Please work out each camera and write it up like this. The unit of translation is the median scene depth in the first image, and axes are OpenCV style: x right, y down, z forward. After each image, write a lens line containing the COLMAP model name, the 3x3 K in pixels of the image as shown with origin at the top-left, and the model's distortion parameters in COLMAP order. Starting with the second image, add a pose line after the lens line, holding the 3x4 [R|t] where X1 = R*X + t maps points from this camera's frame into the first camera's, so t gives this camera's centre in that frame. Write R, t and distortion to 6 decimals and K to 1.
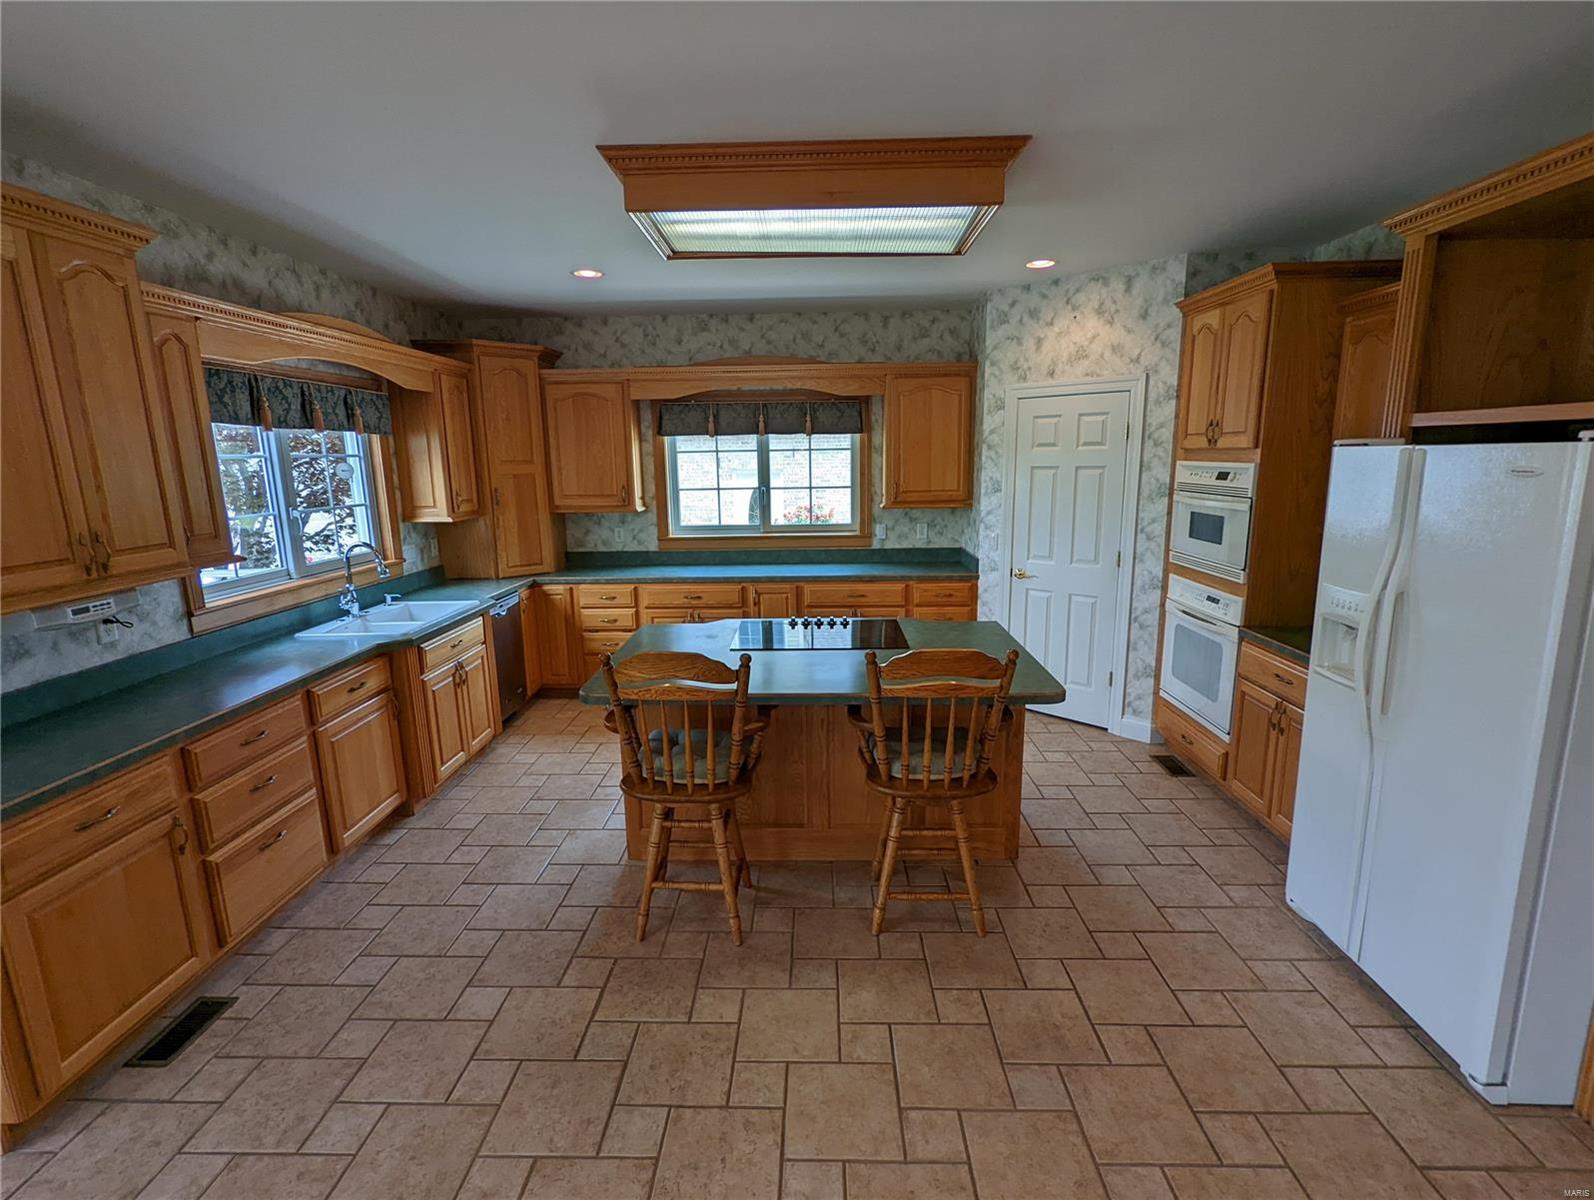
lens RADIAL K [[758.3, 0, 798.1], [0, 758.3, 606.1], [0, 0, 1]] dist [-0.000056, -0.004707]
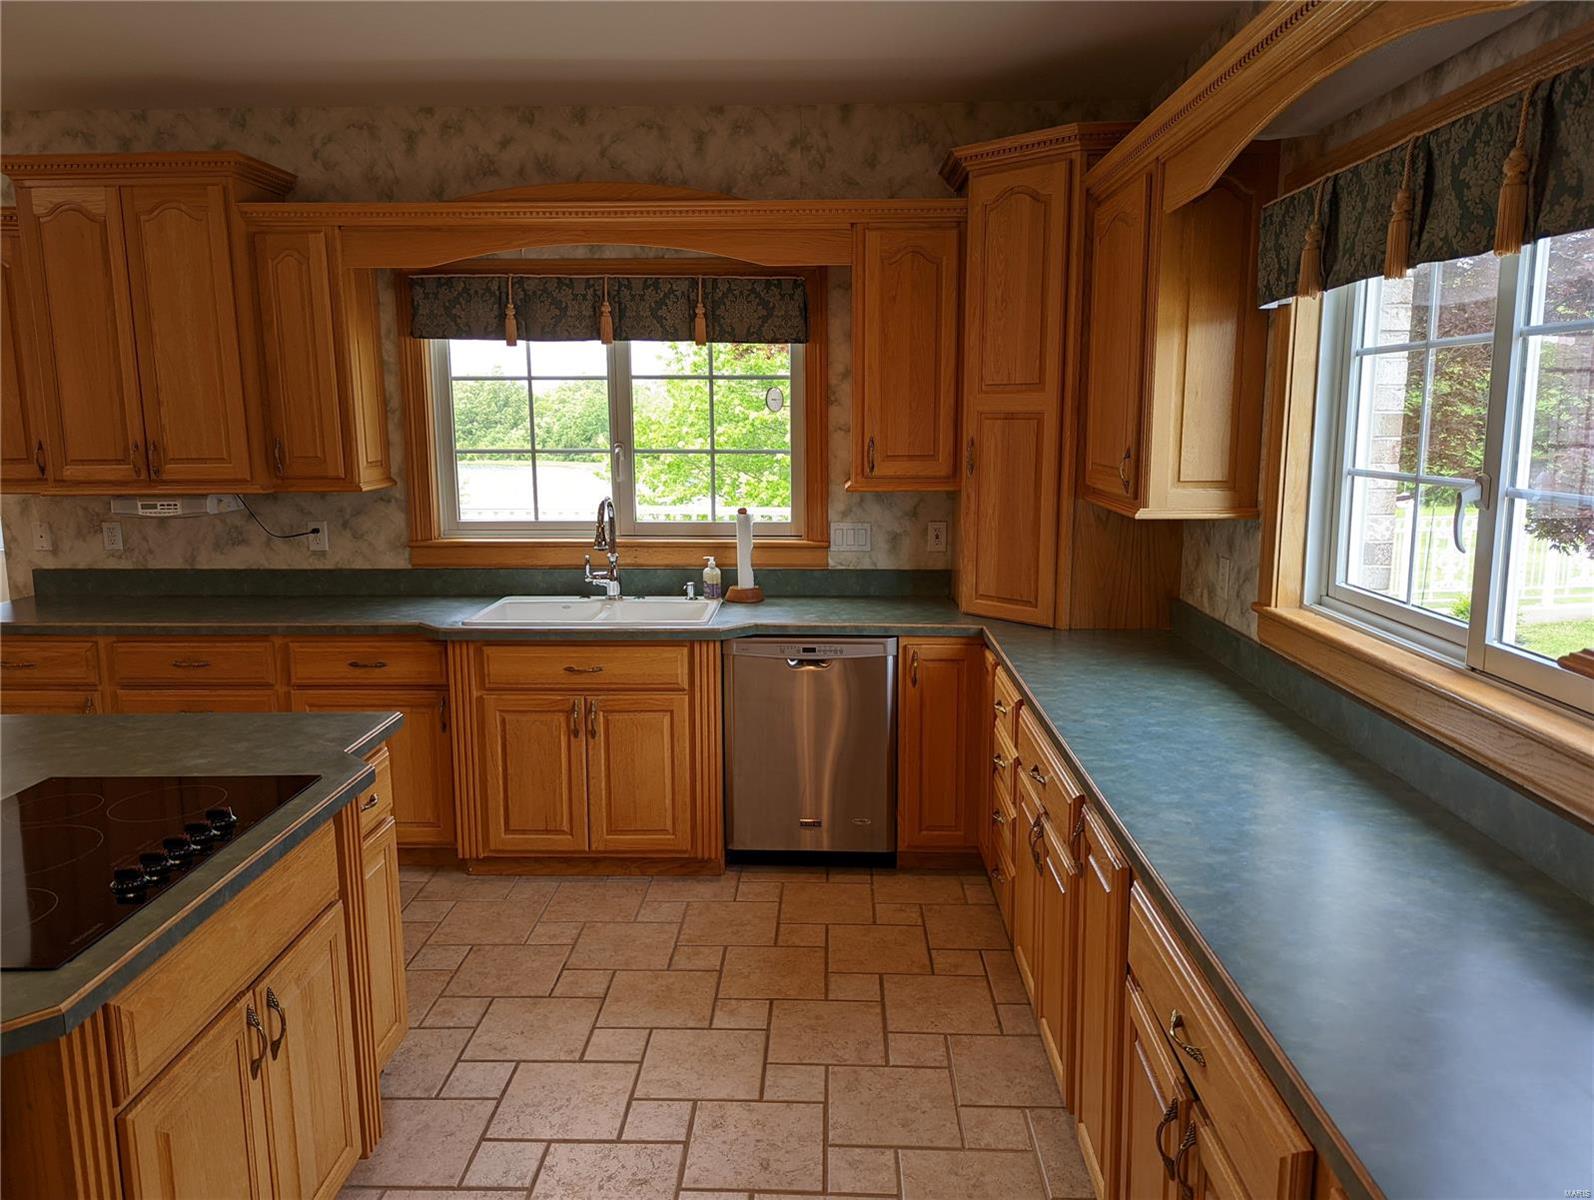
lens RADIAL K [[1118.4, 0, 805.6], [0, 1118.4, 583.5], [0, 0, 1]] dist [0.059443, -0.066146]
pose [[0.006619, 0.166349, -0.986045, 0.379535], [-0.192517, 0.967832, 0.161984, -0.170046], [0.981271, 0.188758, 0.038431, 0.927926]]
